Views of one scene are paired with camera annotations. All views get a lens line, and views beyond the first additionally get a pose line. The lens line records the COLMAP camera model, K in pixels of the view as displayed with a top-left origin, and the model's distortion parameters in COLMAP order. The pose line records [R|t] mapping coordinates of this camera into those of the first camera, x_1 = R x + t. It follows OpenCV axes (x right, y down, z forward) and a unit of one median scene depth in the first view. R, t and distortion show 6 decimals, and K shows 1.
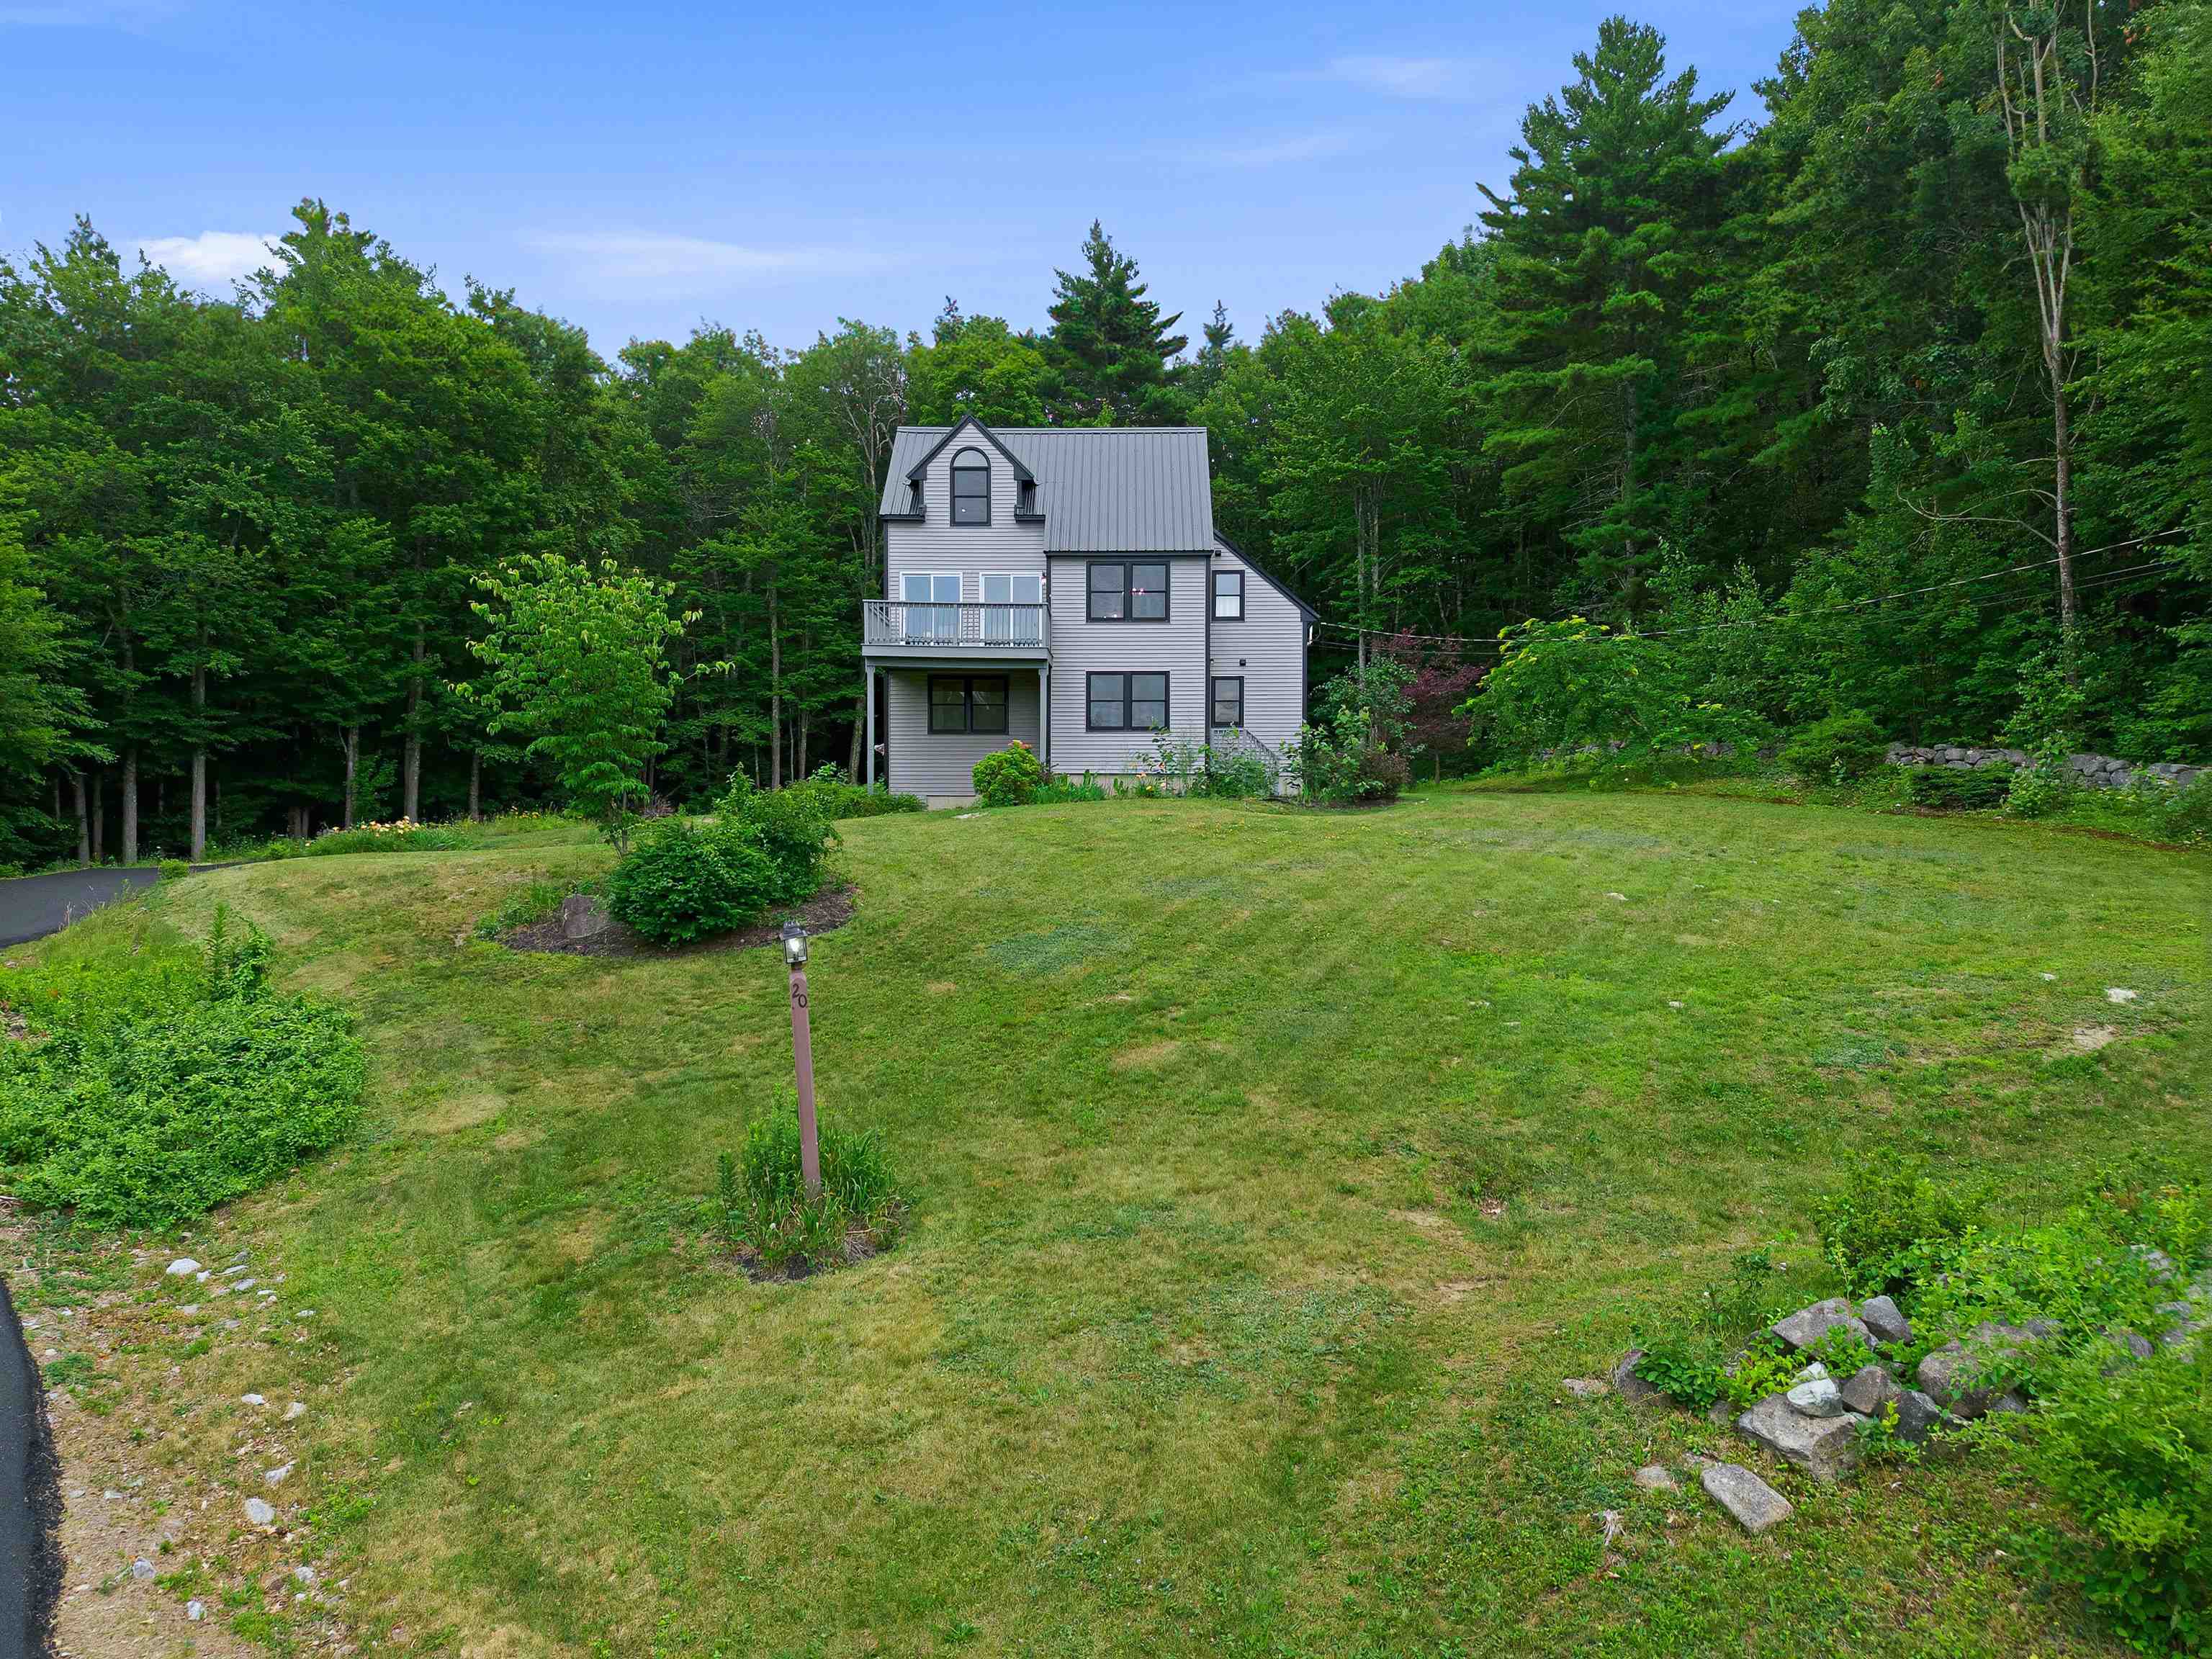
lens RADIAL K [[1491.1, 0, 1108.1], [0, 1491.1, 822.6], [0, 0, 1]] dist [0.038579, -0.040322]
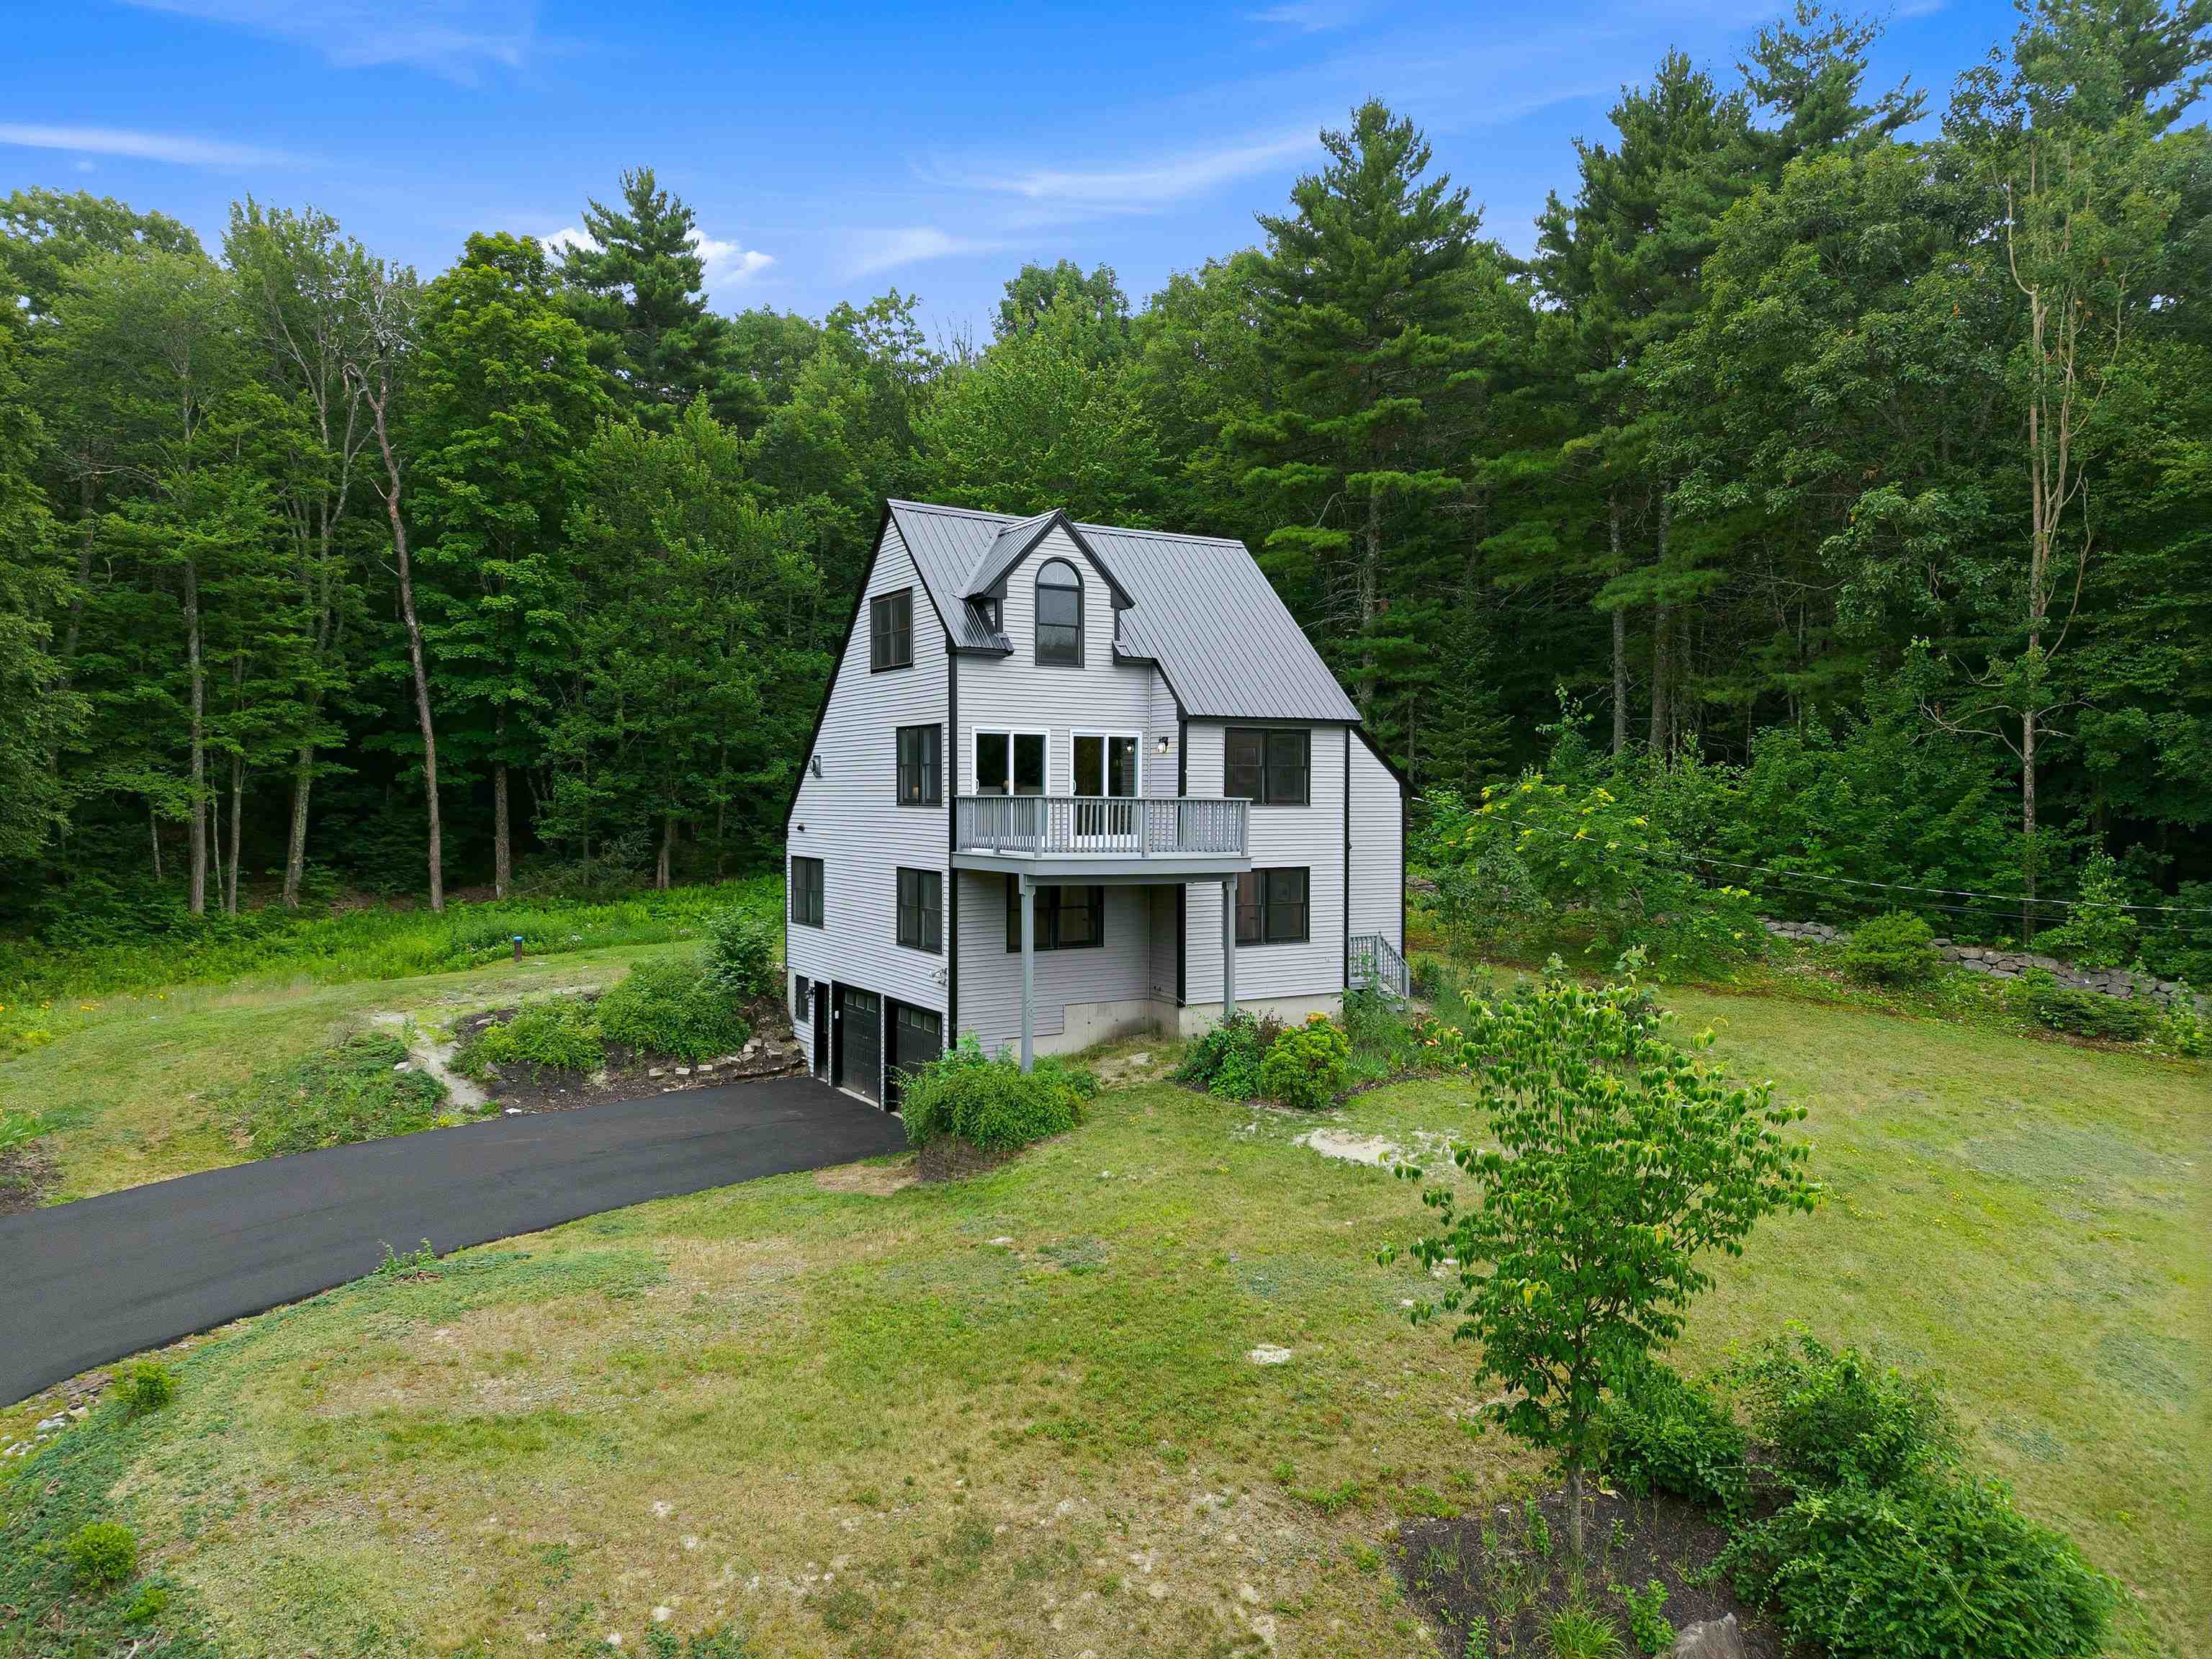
lens RADIAL K [[1491.1, 0, 1111.5], [0, 1491.1, 817.8], [0, 0, 1]] dist [0.038579, -0.040322]
pose [[0.847293, -0.007951, 0.531067, -0.457431], [-0.009449, 0.999504, 0.030039, -0.145949], [-0.531042, -0.030470, 0.846797, 0.363430]]
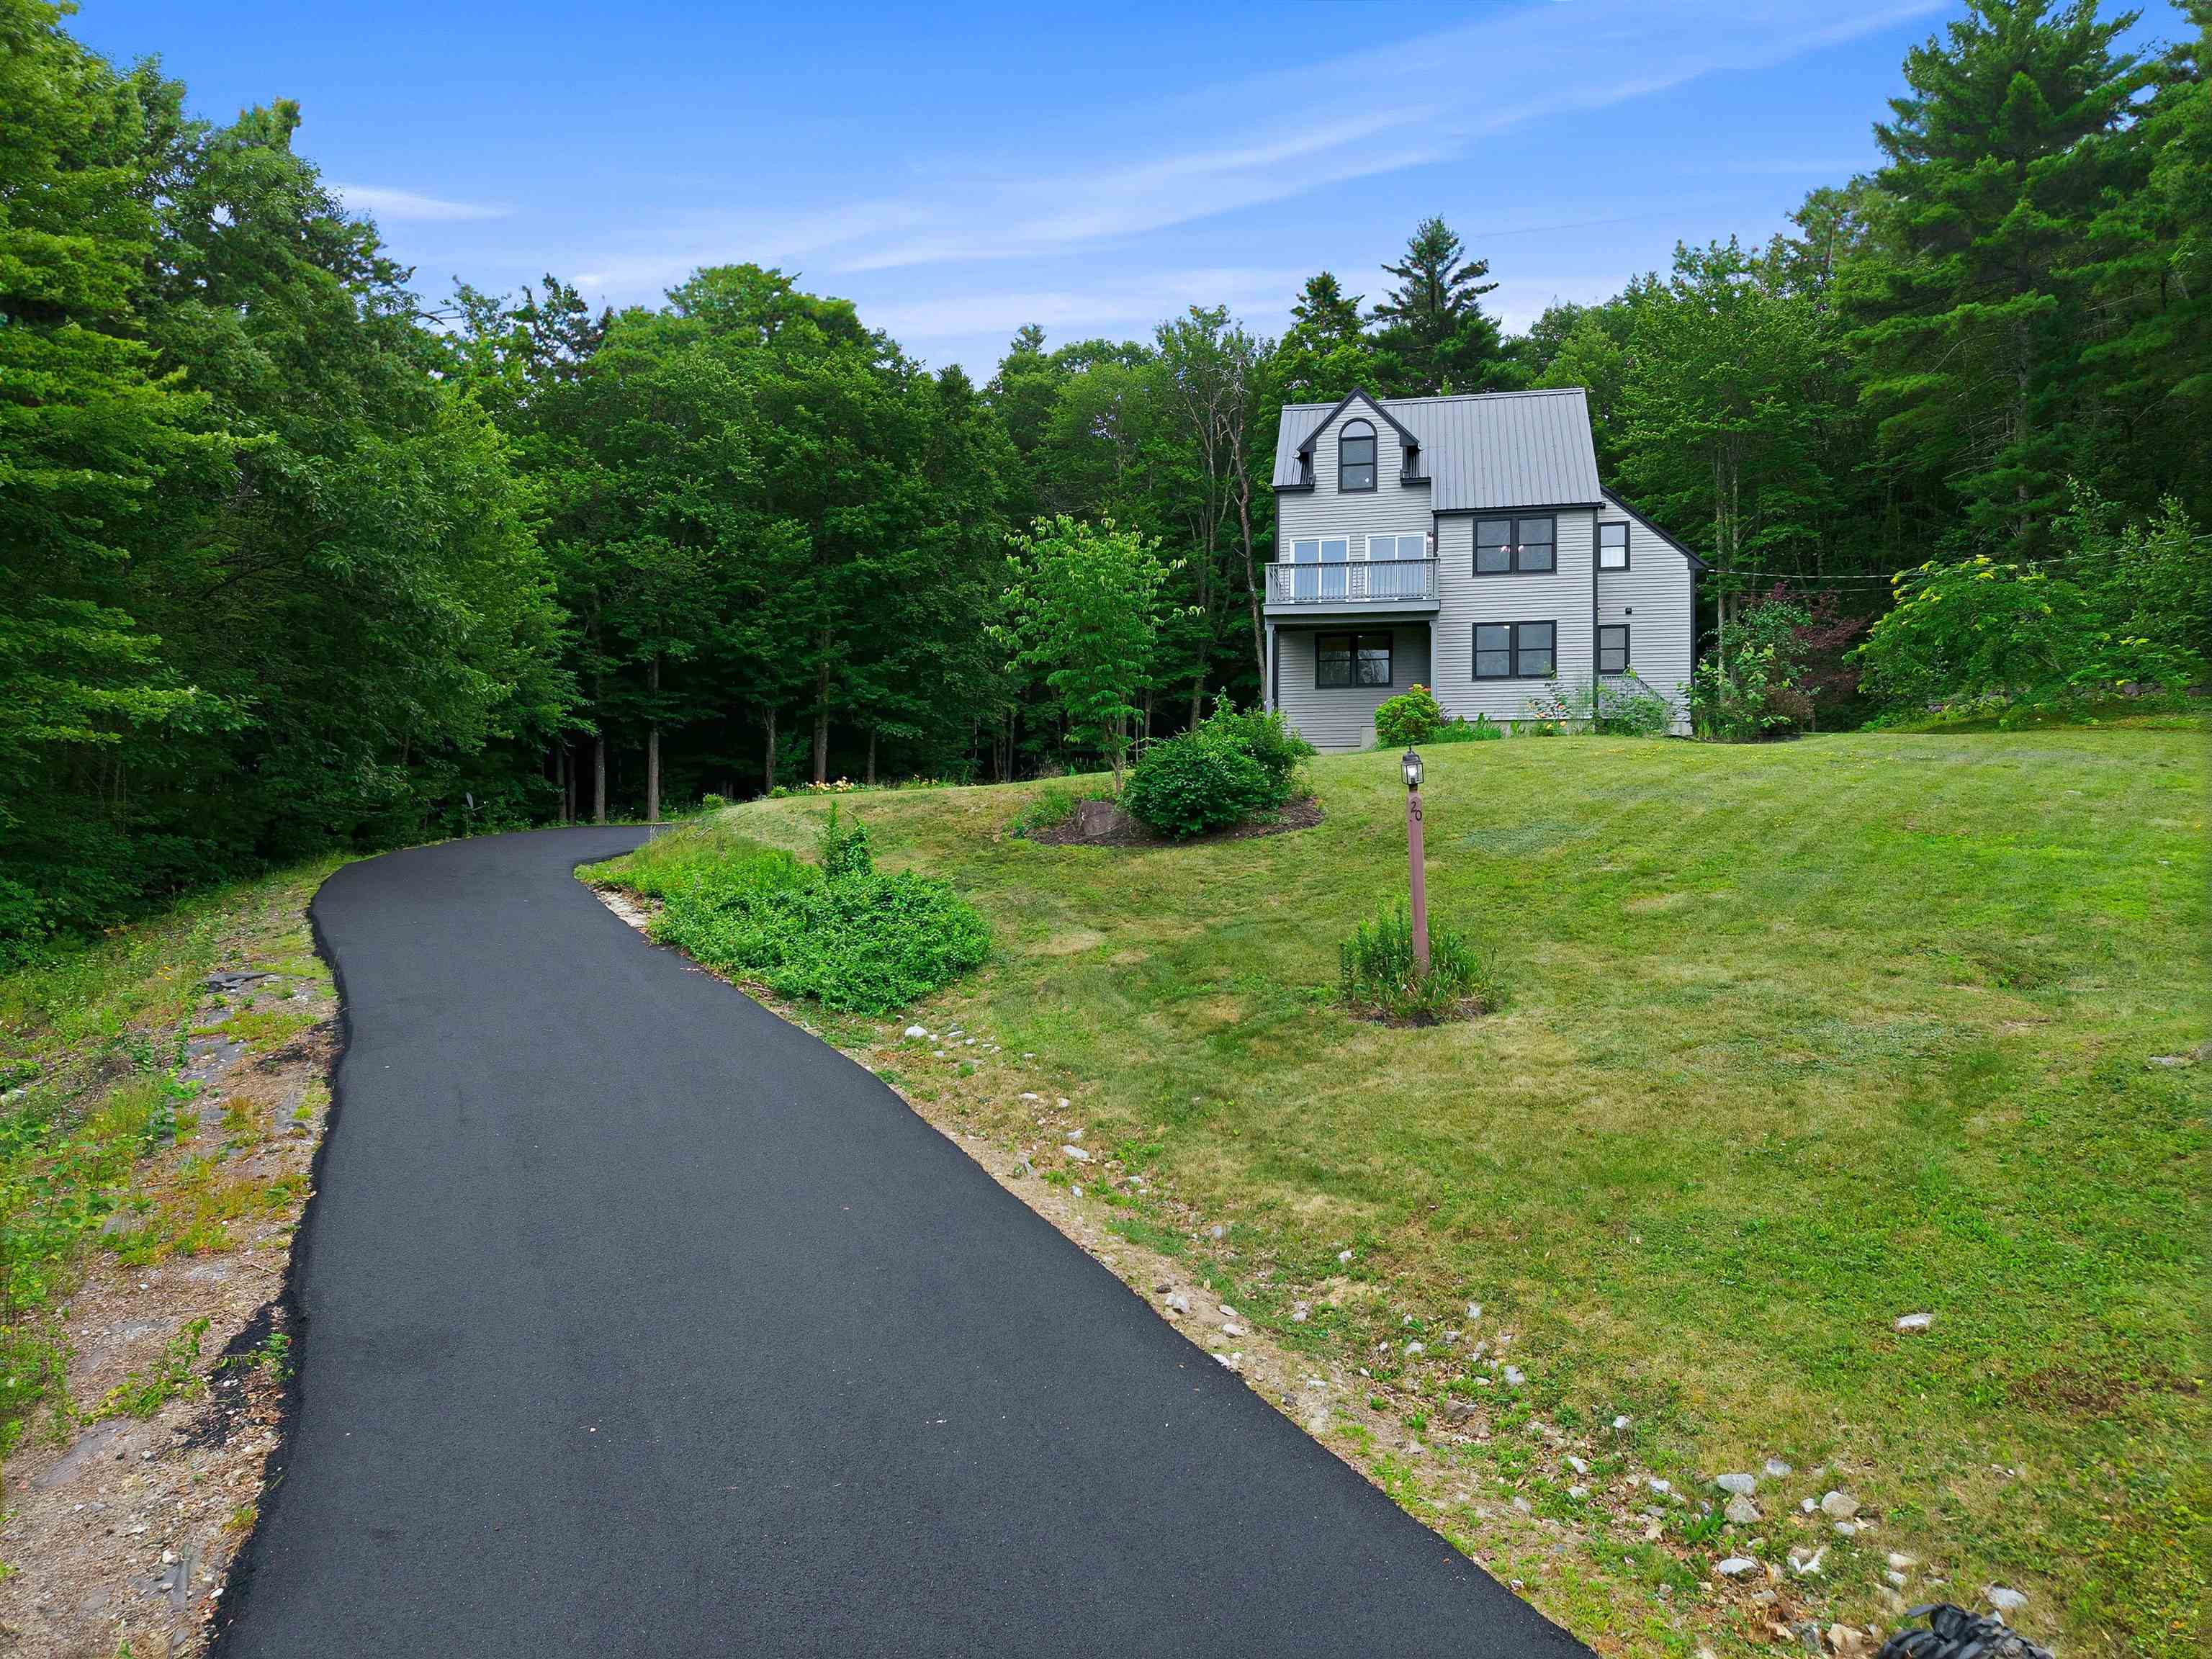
lens RADIAL K [[1491.1, 0, 1097.2], [0, 1491.1, 834.9], [0, 0, 1]] dist [0.038579, -0.040322]
pose [[0.981146, -0.001398, -0.193264, -0.068518], [0.002788, 0.999972, 0.006920, 0.038134], [0.193249, -0.007328, 0.981122, -0.086558]]
